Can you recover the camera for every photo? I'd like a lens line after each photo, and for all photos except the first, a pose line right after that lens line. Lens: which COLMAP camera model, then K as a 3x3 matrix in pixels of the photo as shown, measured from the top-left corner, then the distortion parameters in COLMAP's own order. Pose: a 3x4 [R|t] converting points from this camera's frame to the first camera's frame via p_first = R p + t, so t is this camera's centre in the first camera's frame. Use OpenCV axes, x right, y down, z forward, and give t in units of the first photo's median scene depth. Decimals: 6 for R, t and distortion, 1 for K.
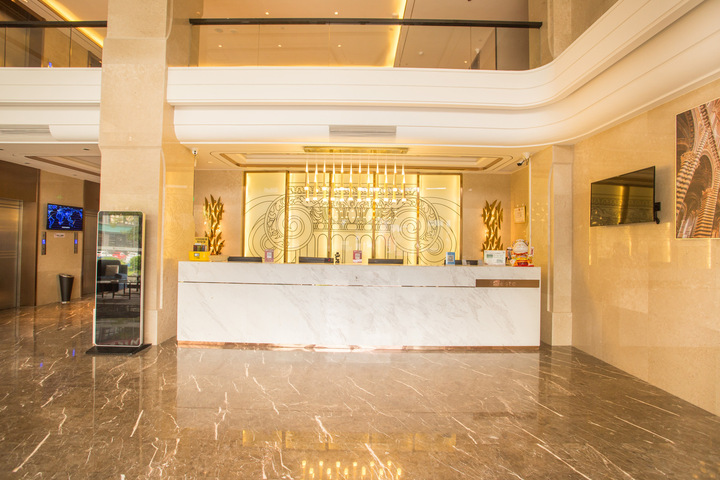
lens RADIAL K [[356.6, 0, 360.0], [0, 356.6, 240.0], [0, 0, 1]] dist [-0.045182, 0.010209]
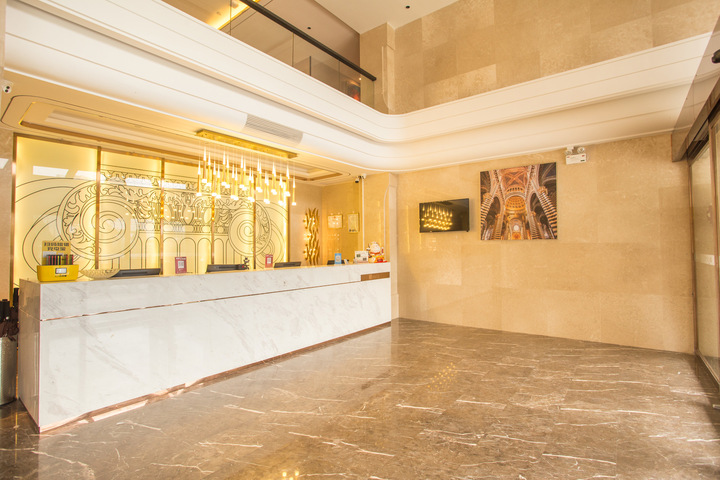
lens RADIAL K [[356.6, 0, 360.0], [0, 356.6, 240.0], [0, 0, 1]] dist [-0.045182, 0.010209]
pose [[0.607520, -0.001881, 0.794302, -0.615989], [0.010429, 0.999930, -0.005609, -0.001575], [-0.794236, 0.011691, 0.607497, 0.249447]]
